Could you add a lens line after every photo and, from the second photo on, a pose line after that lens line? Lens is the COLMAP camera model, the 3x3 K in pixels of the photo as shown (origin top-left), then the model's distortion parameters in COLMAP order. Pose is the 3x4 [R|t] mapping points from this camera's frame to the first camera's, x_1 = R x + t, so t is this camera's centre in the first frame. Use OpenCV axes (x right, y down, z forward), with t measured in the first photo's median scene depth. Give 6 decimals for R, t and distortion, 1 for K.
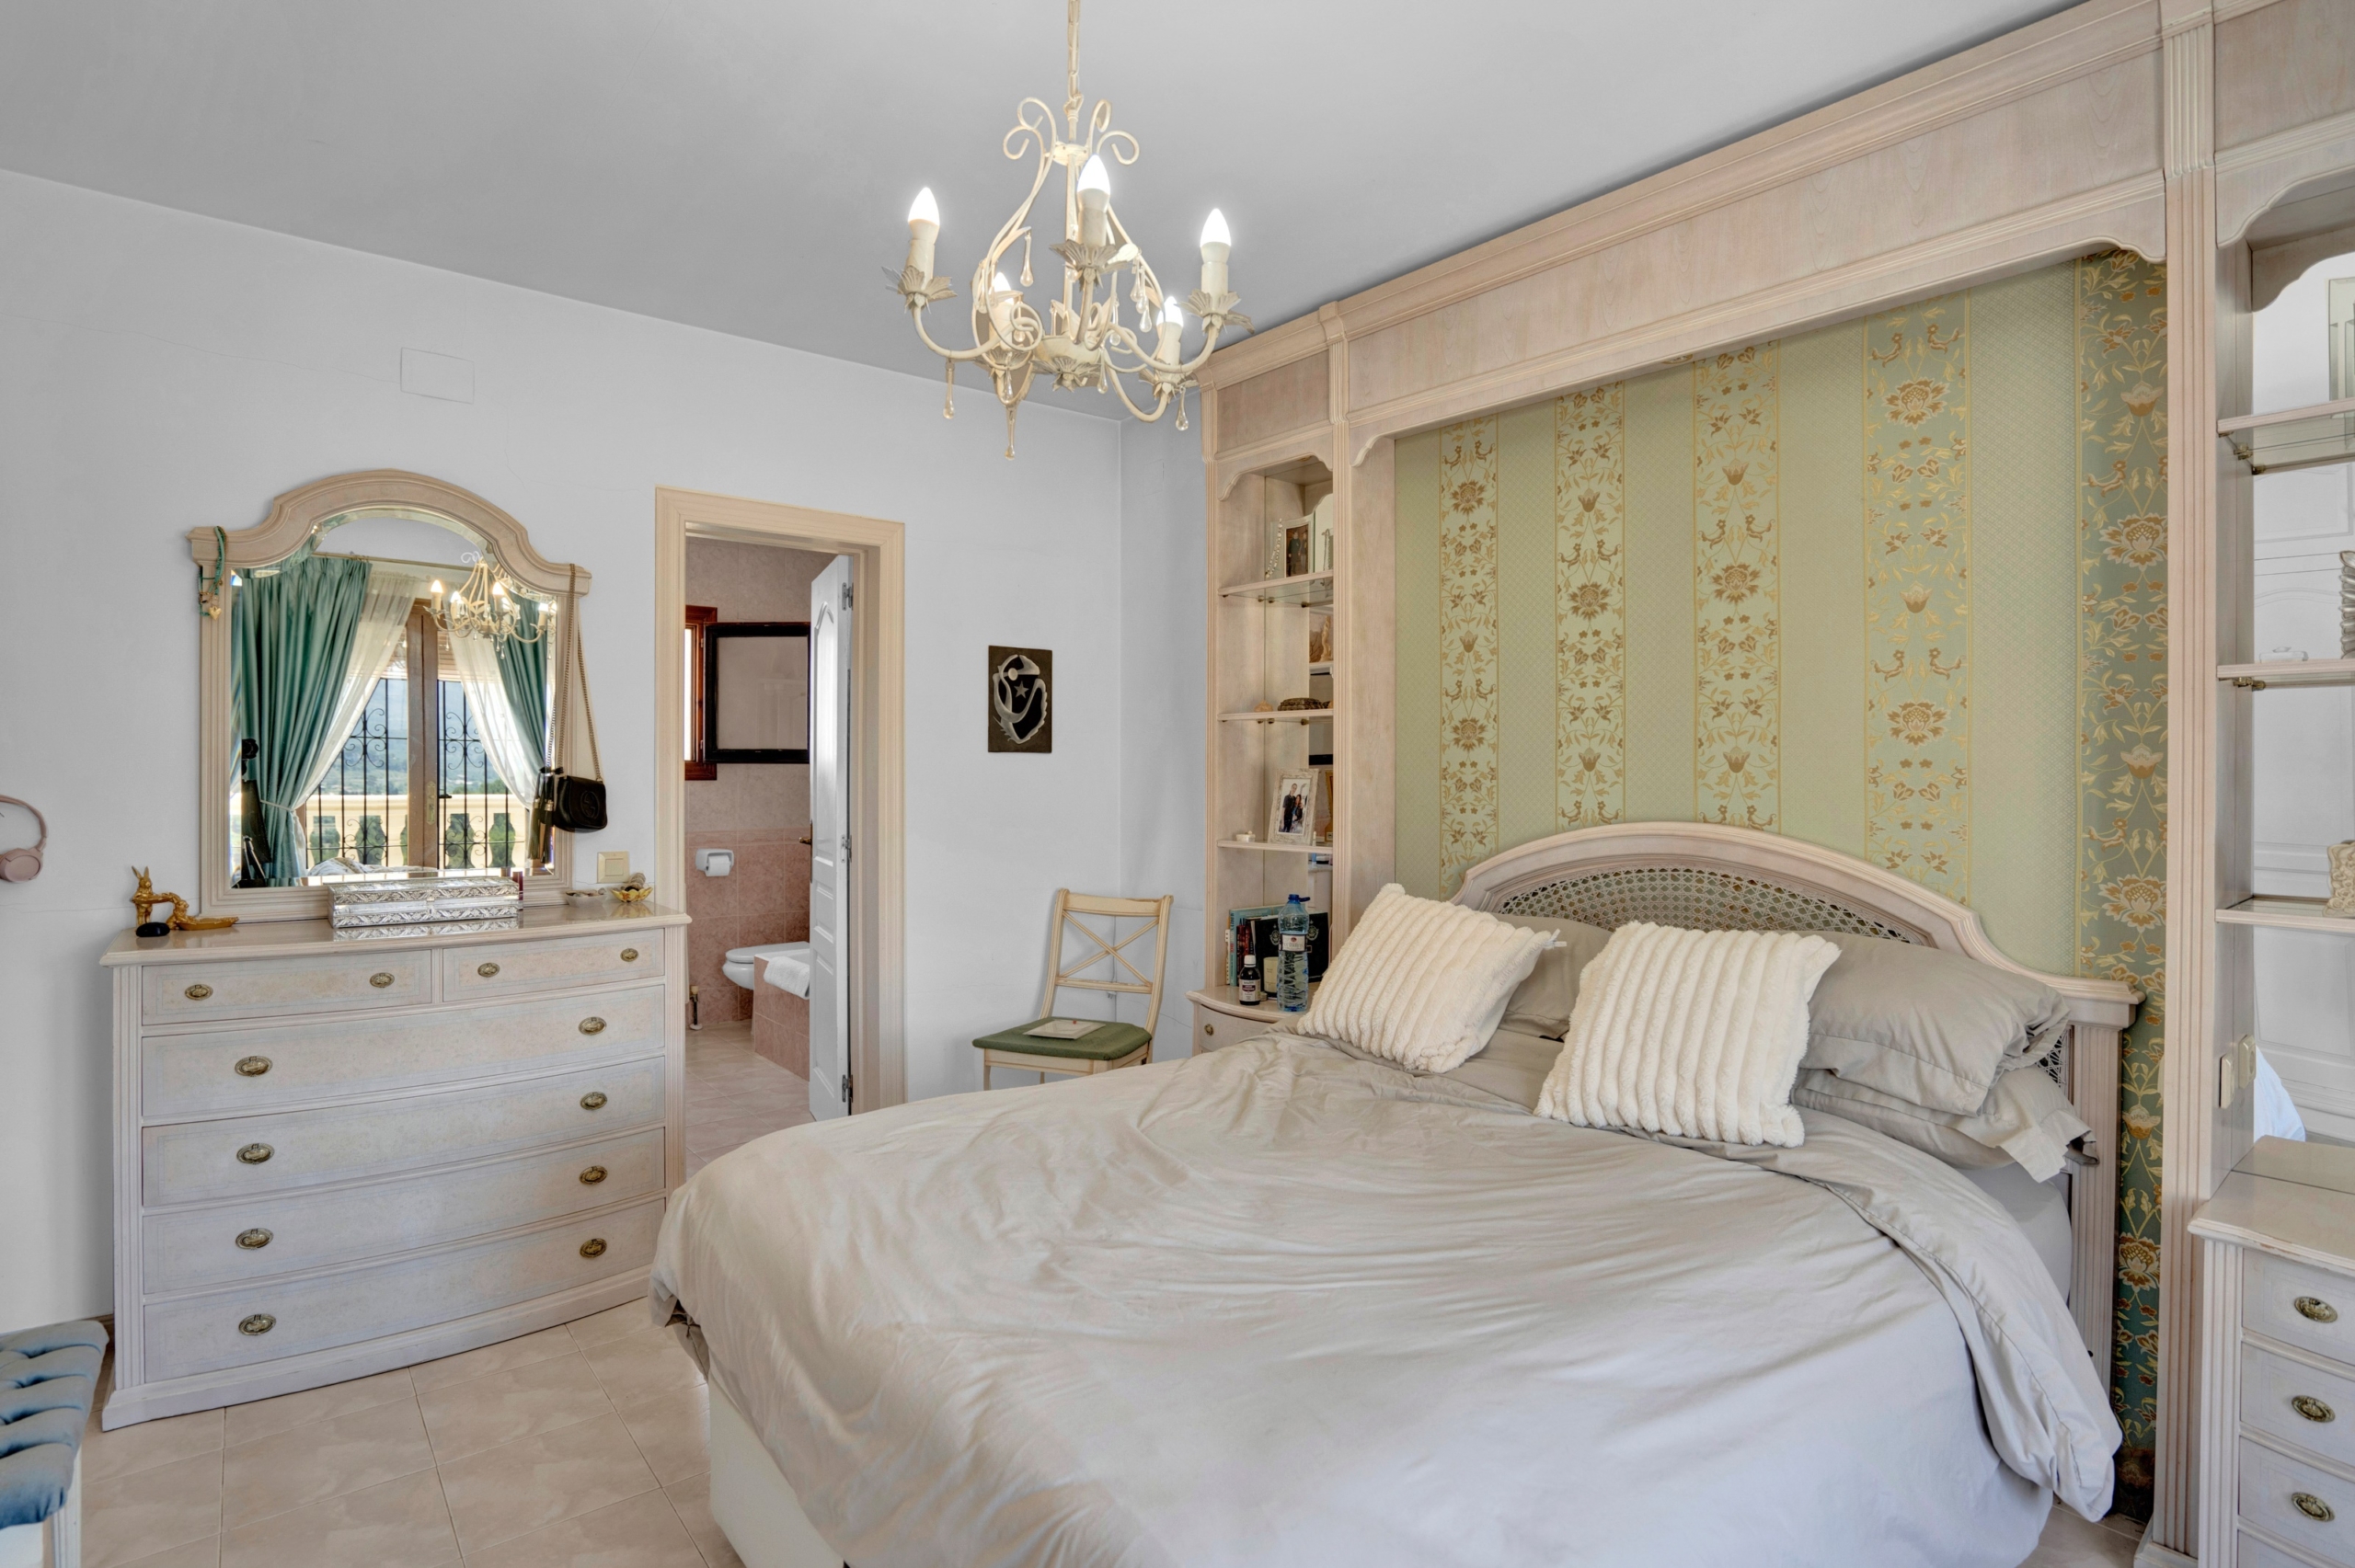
lens RADIAL K [[1178.6, 0, 1174.8], [0, 1178.6, 759.4], [0, 0, 1]] dist [-0.064914, 0.021068]
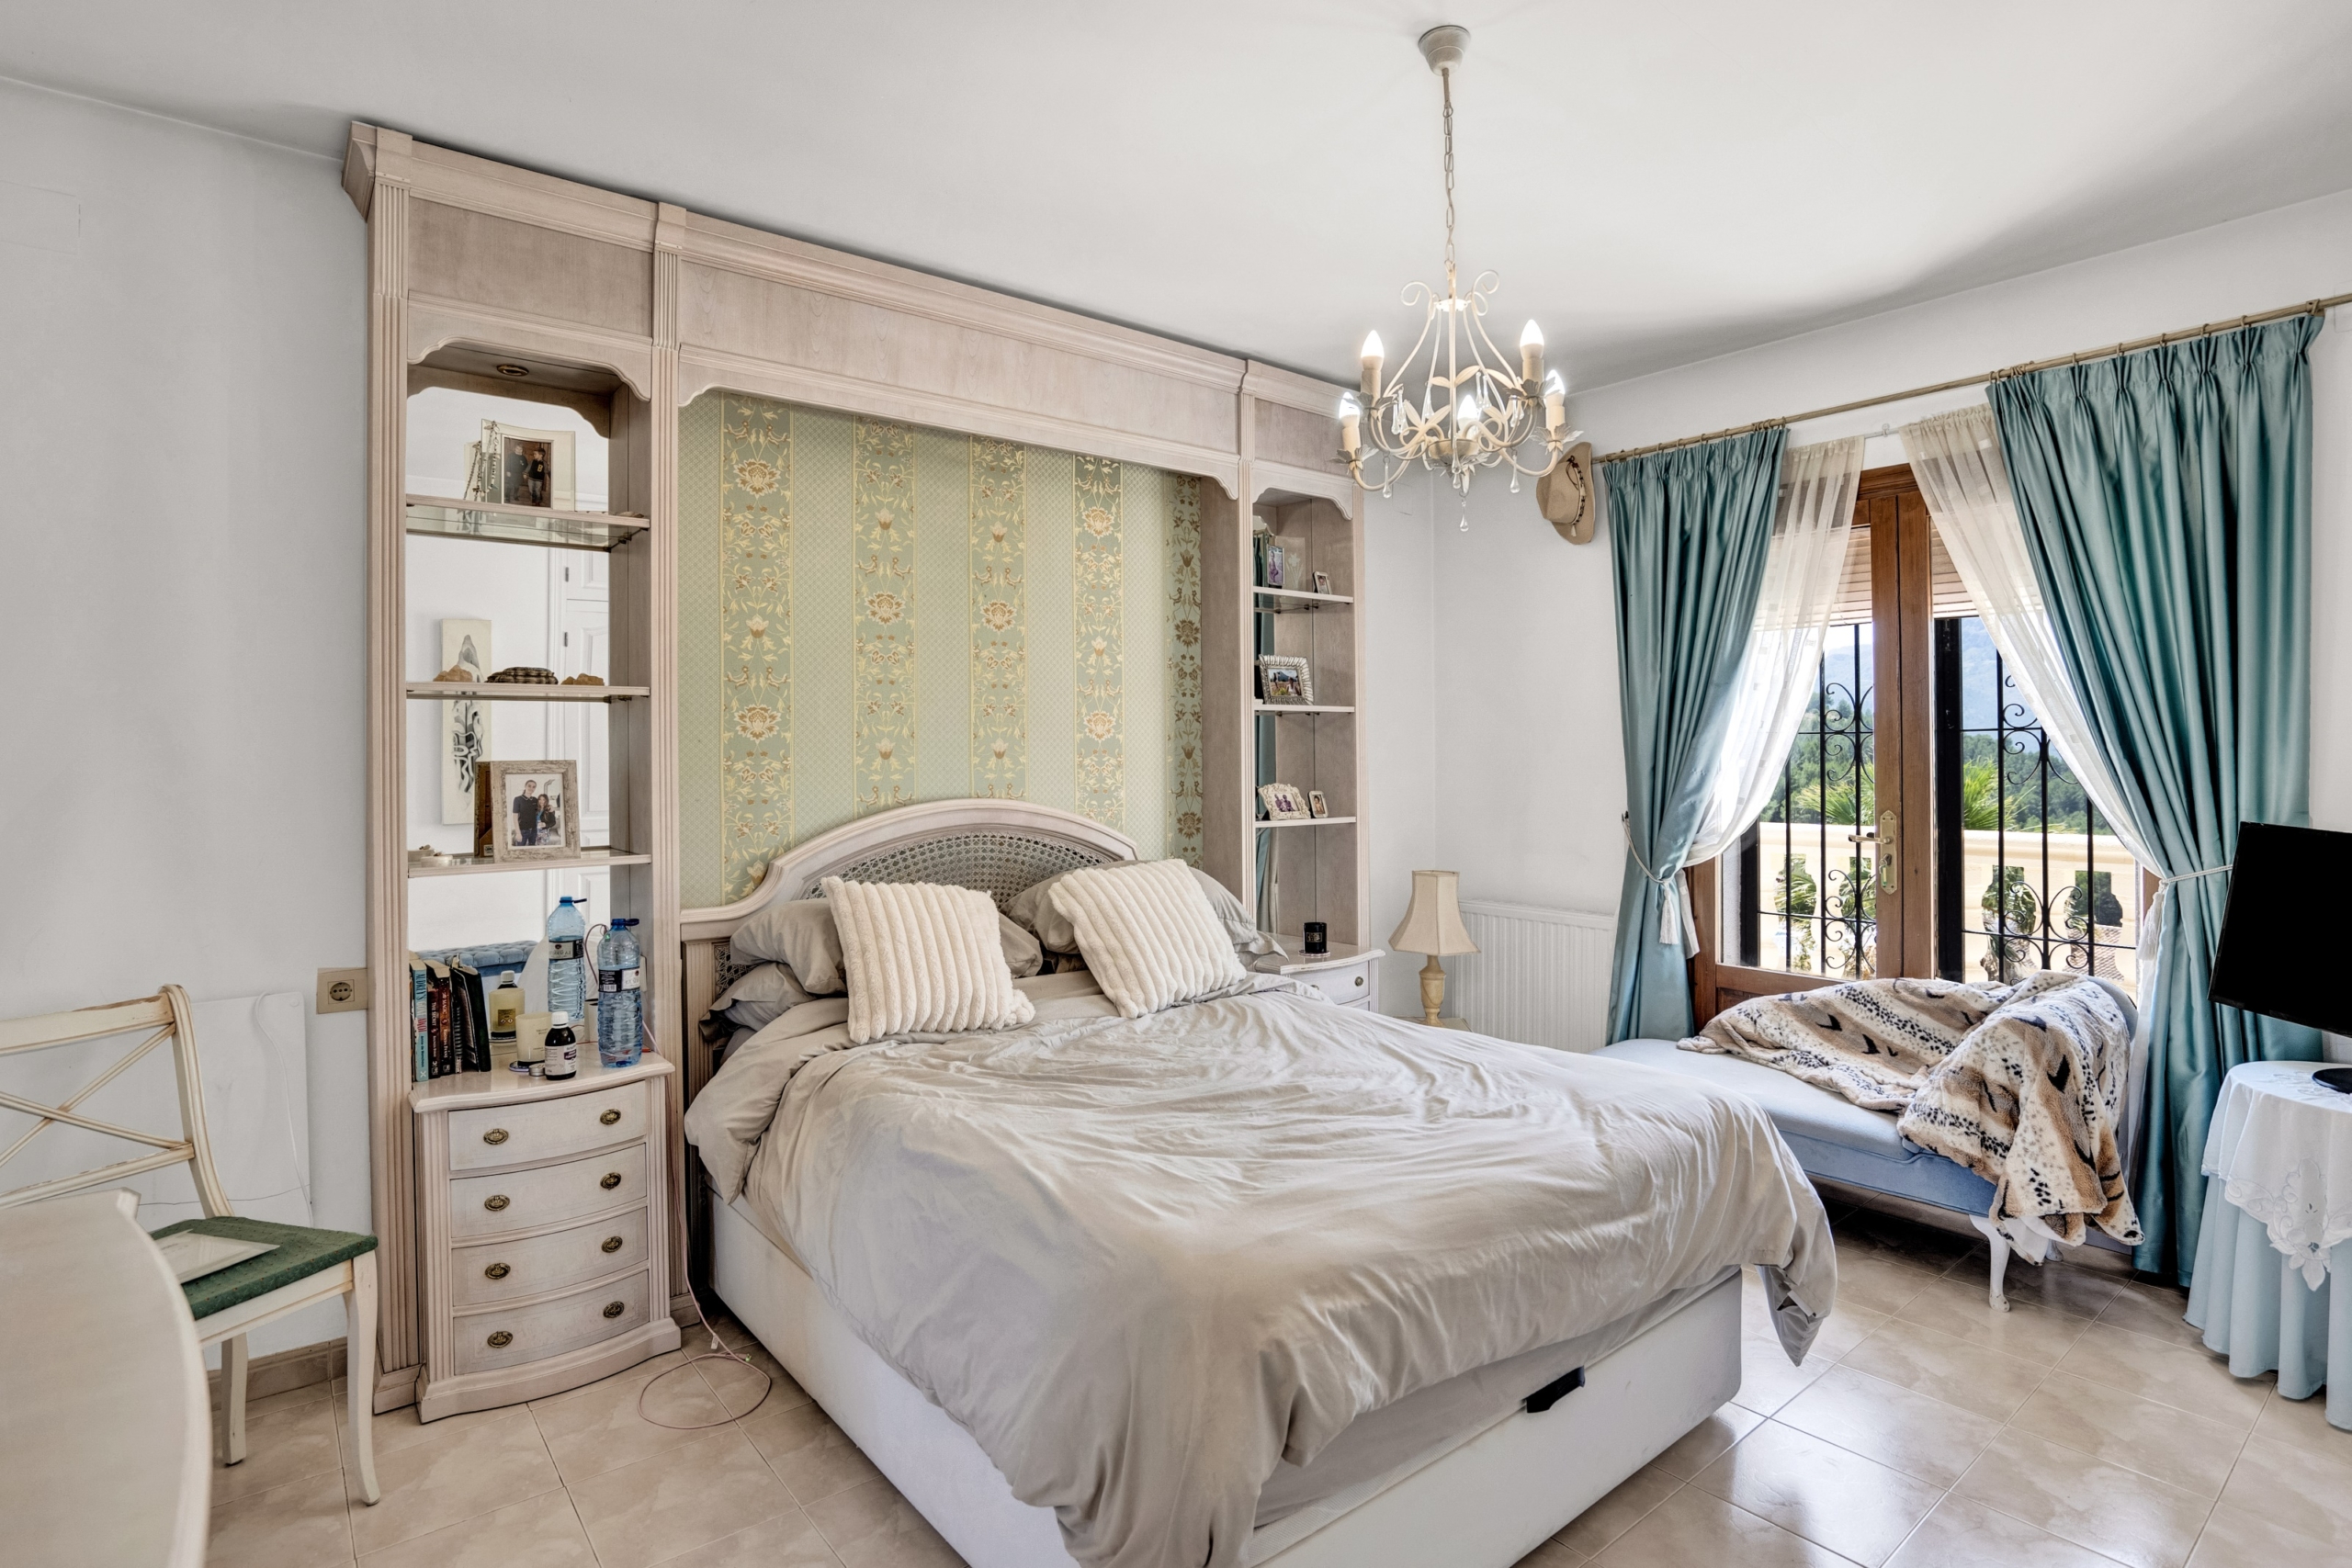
lens RADIAL K [[1177.1, 0, 1173.3], [0, 1177.1, 759.4], [0, 0, 1]] dist [-0.064914, 0.021068]
pose [[0.004060, -0.006165, 0.999973, -0.908956], [-0.000025, 0.999981, 0.006166, 0.003179], [-0.999992, -0.000050, 0.004059, 0.831094]]
